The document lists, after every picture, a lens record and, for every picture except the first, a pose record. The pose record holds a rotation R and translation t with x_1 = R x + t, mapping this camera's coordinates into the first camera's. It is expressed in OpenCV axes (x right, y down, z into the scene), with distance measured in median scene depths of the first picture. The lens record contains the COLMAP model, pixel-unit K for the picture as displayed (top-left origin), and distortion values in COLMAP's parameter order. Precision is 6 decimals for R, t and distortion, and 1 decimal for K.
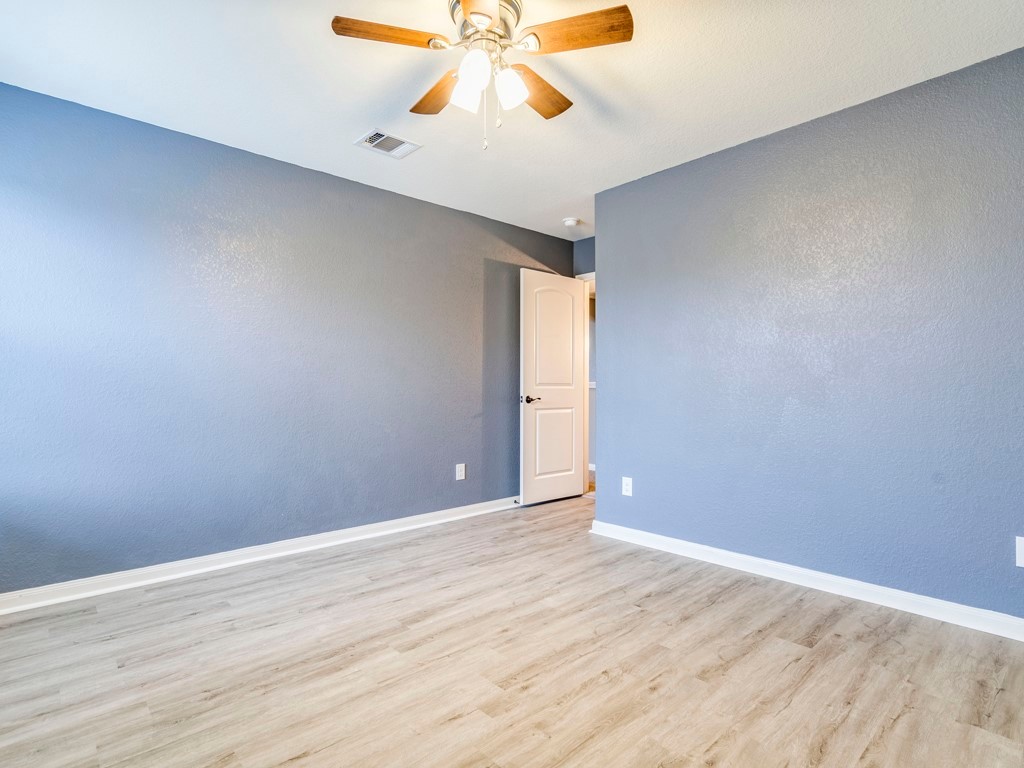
lens RADIAL K [[532.5, 0, 517.7], [0, 532.5, 380.9], [0, 0, 1]] dist [-0.003409, 0.000195]
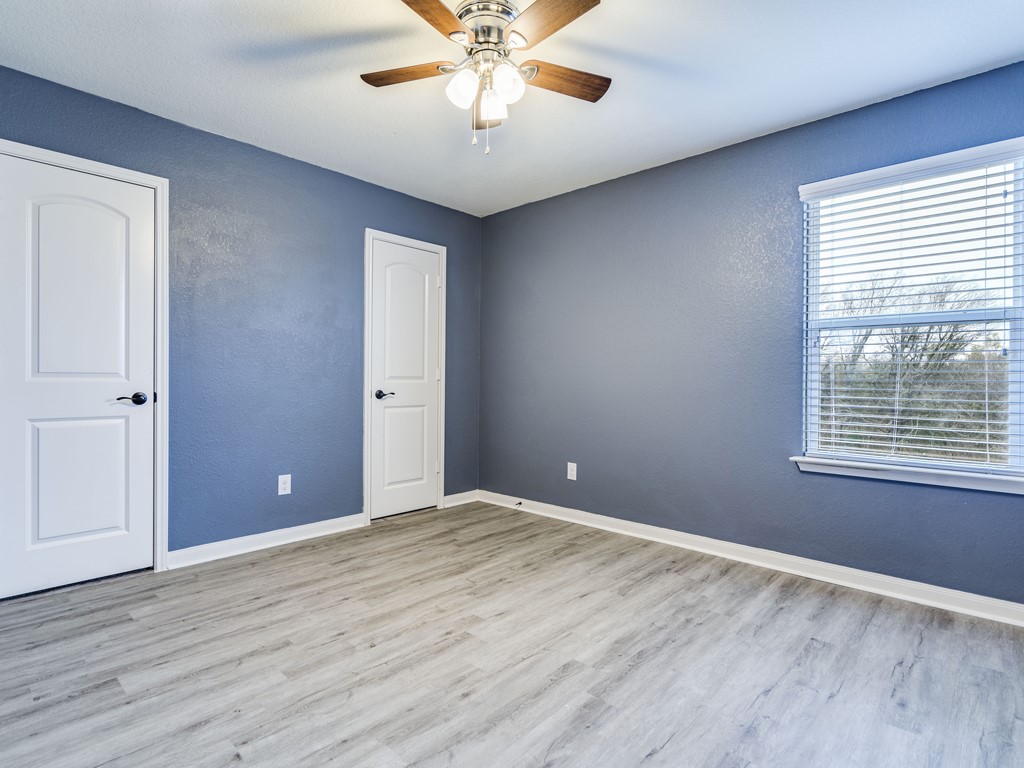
lens RADIAL K [[532.5, 0, 517.7], [0, 532.5, 380.9], [0, 0, 1]] dist [-0.003409, 0.000195]
pose [[-0.996894, -0.009286, -0.078203, -0.039144], [-0.008332, 0.999887, -0.012509, 0.017654], [0.078310, -0.011819, -0.996859, 2.015099]]
